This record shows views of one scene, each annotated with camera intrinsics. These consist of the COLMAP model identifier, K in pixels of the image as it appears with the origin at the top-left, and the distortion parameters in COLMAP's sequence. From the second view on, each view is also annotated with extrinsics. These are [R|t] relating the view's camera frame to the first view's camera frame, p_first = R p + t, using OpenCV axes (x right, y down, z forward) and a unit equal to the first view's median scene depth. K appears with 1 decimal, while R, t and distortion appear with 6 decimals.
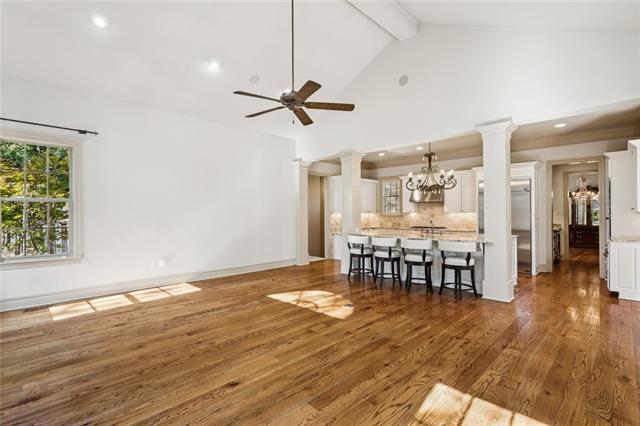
lens RADIAL K [[301.2, 0, 321.7], [0, 301.2, 212.0], [0, 0, 1]] dist [0.001783, 0.000429]
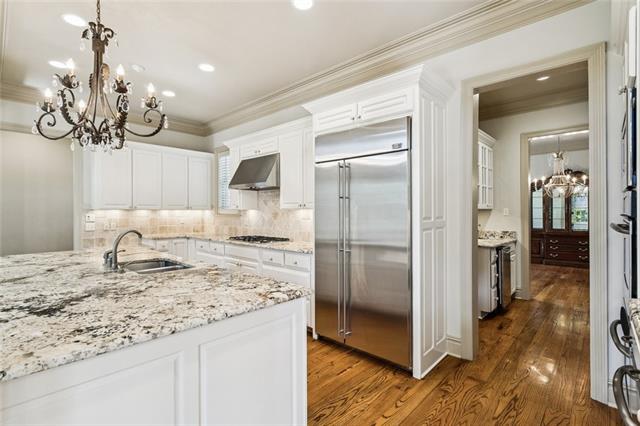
lens RADIAL K [[301.2, 0, 321.7], [0, 301.2, 212.0], [0, 0, 1]] dist [0.001783, 0.000429]
pose [[0.999399, 0.002281, 0.034600, 0.415431], [-0.002669, 0.999934, 0.011185, 0.000189], [-0.034572, -0.011271, 0.999339, 0.460637]]
